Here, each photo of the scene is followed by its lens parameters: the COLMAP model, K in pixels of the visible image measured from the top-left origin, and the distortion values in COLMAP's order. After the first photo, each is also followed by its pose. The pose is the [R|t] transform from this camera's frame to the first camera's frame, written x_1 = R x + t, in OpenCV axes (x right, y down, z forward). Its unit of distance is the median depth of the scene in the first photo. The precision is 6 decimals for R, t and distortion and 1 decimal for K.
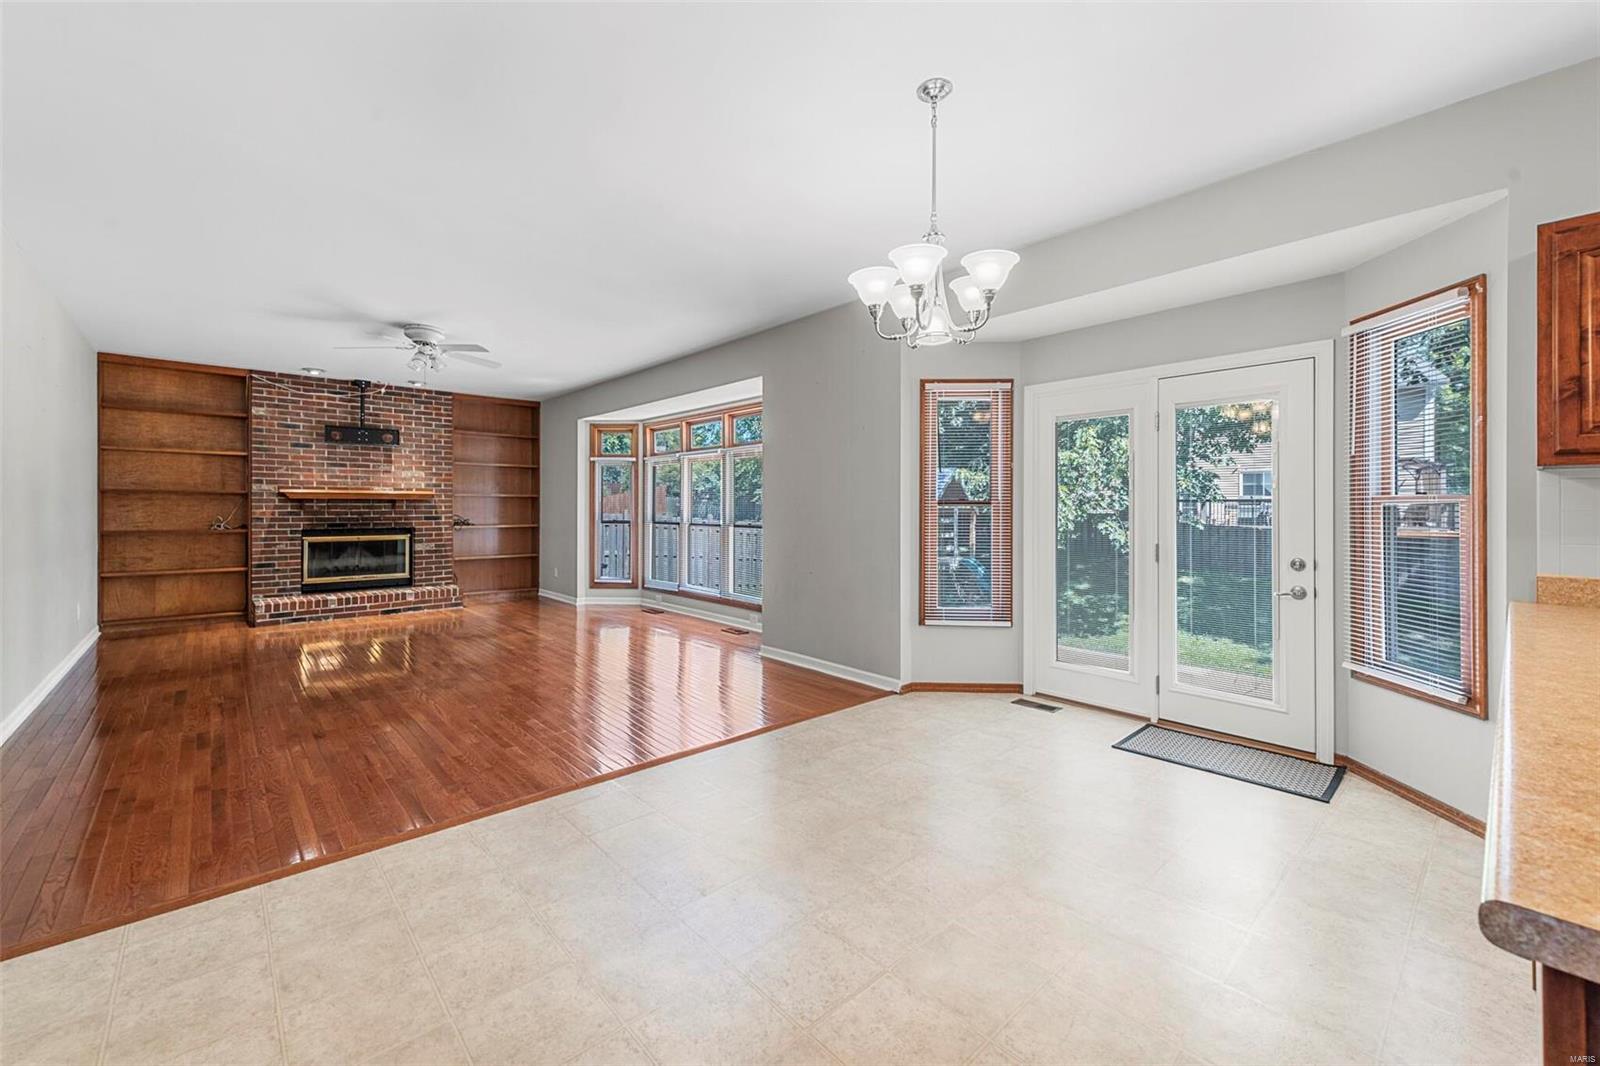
lens RADIAL K [[644.4, 0, 802.8], [0, 644.4, 510.1], [0, 0, 1]] dist [0.002286, -0.000228]
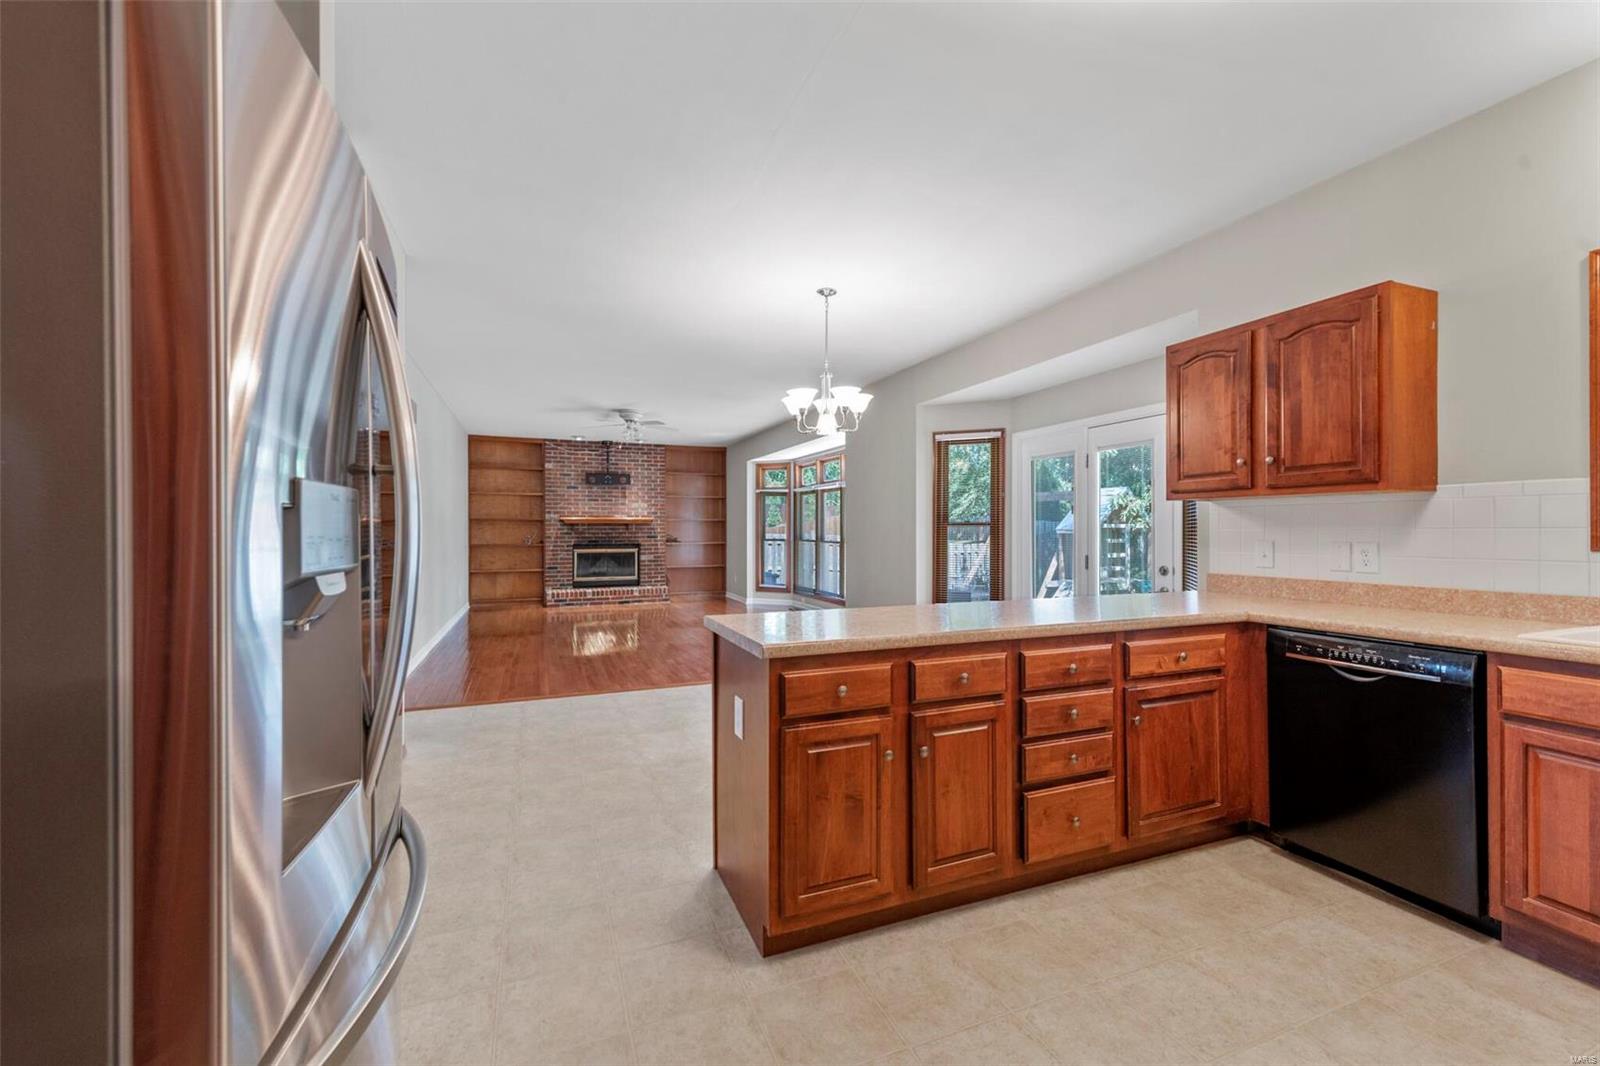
lens RADIAL K [[657.6, 0, 796.5], [0, 657.6, 527.6], [0, 0, 1]] dist [0.012475, -0.000011]
pose [[0.933030, -0.004202, -0.359773, 0.241322], [0.002578, 0.999984, -0.004993, 0.000688], [0.359788, 0.003731, 0.933026, -0.220302]]
